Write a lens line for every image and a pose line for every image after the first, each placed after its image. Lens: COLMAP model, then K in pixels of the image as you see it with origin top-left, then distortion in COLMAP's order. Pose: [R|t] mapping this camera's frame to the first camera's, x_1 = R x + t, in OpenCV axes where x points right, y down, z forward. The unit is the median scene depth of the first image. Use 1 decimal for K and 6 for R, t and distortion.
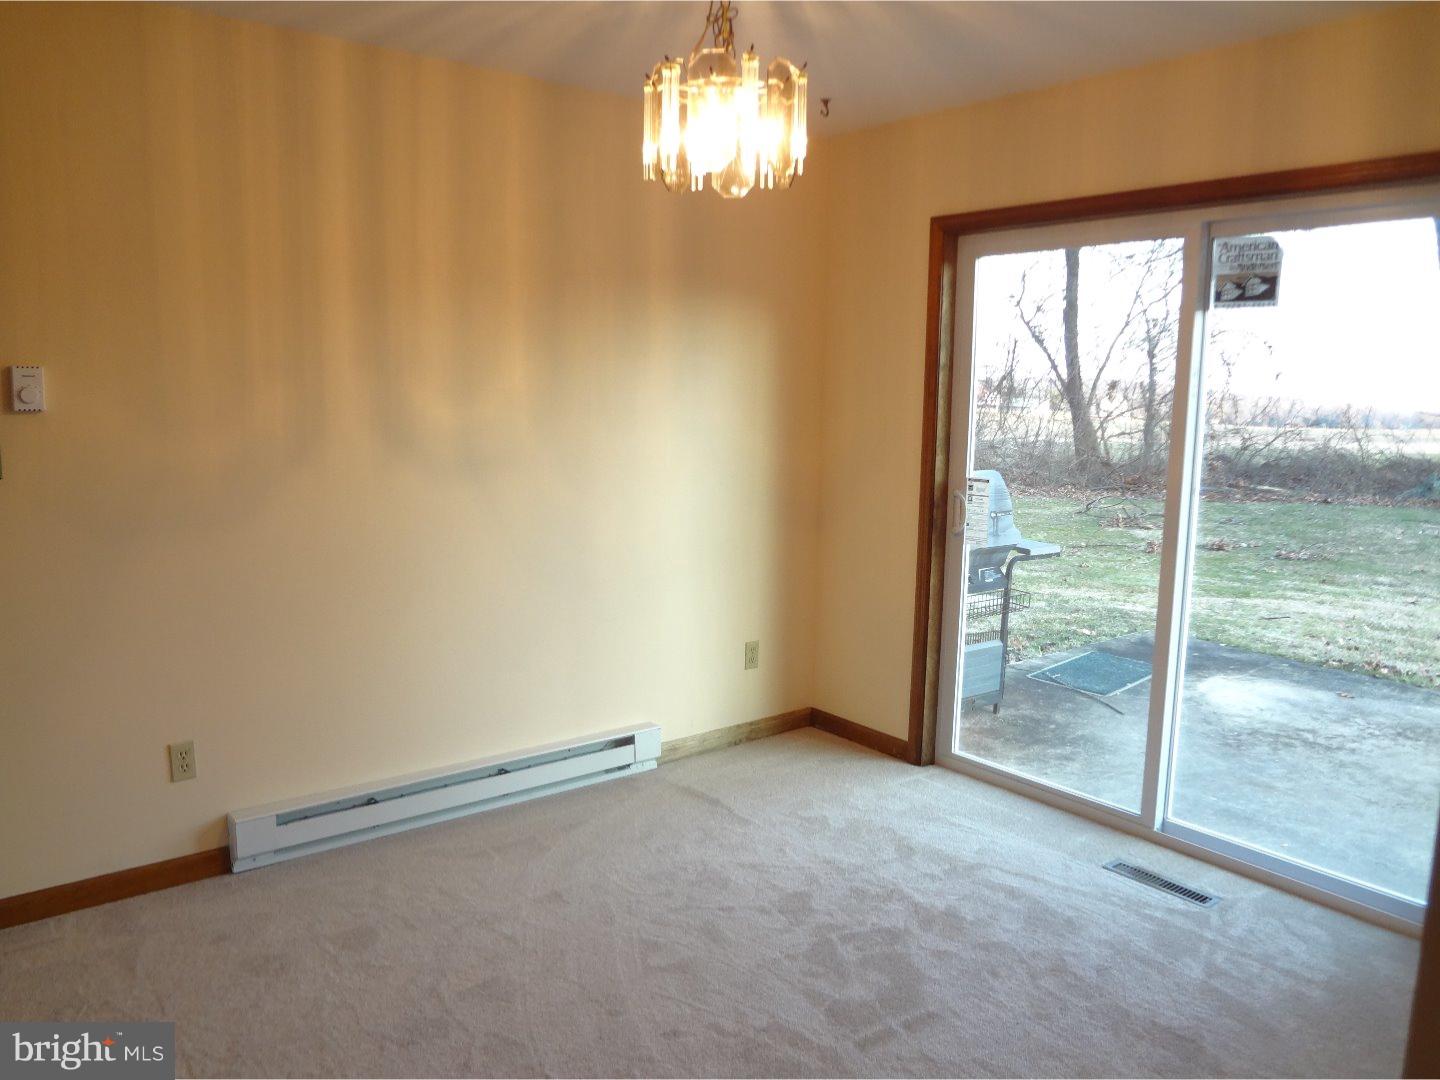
lens RADIAL K [[1136.6, 0, 720.0], [0, 1136.6, 540.0], [0, 0, 1]] dist [-0.000855, 0.000800]
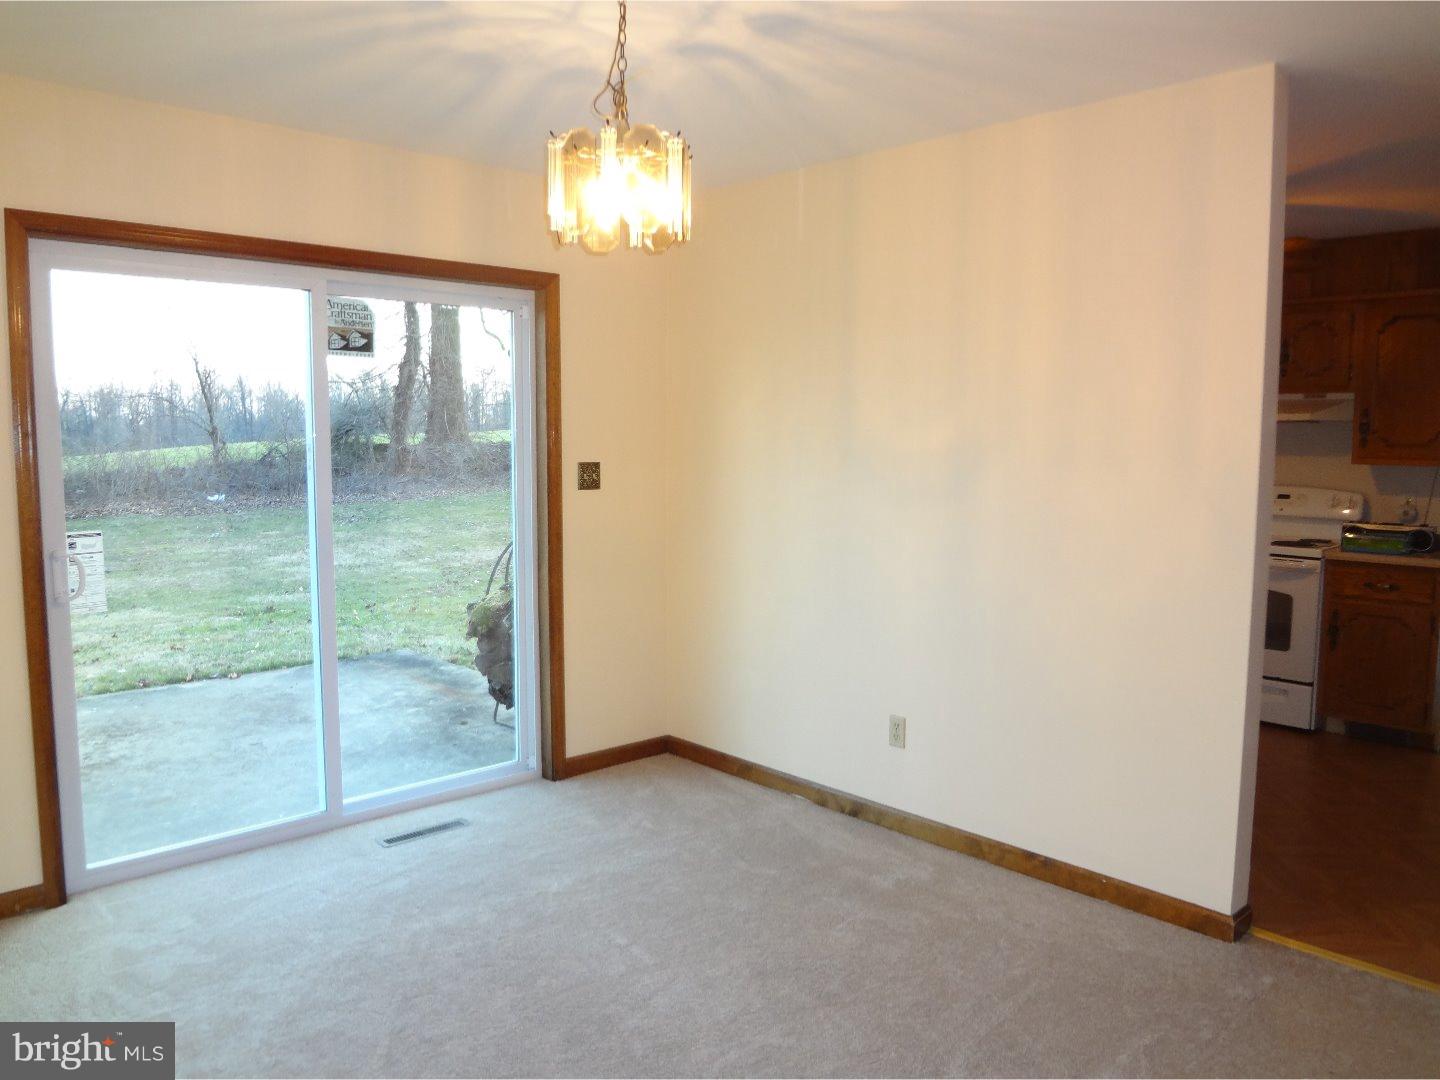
lens RADIAL K [[1136.6, 0, 720.0], [0, 1136.6, 540.0], [0, 0, 1]] dist [-0.000855, 0.000800]
pose [[-0.102024, -0.111547, 0.988508, -0.705985], [0.135850, 0.982822, 0.124926, -0.097504], [-0.985462, 0.147034, -0.085118, 0.660191]]
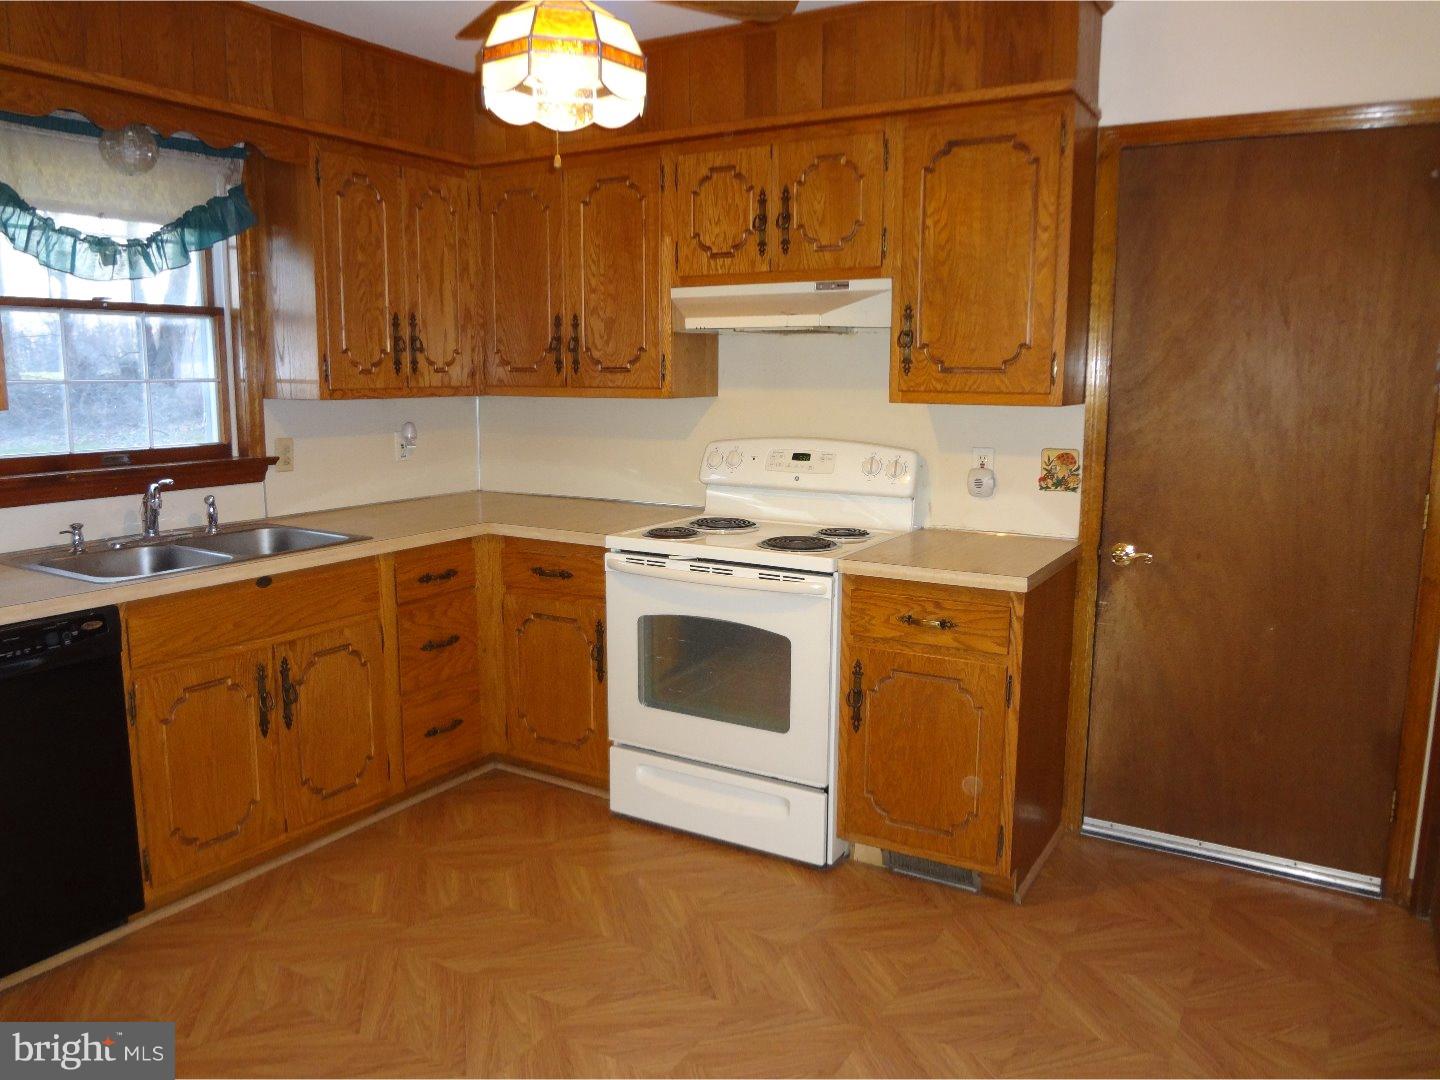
lens RADIAL K [[1085.7, 0, 720.0], [0, 1085.7, 540.0], [0, 0, 1]] dist [-0.003448, -0.000871]
pose [[-0.342935, -0.163472, 0.925026, -0.506343], [0.128828, 0.967252, 0.218694, -0.065999], [-0.930483, 0.194167, -0.310644, 0.490948]]
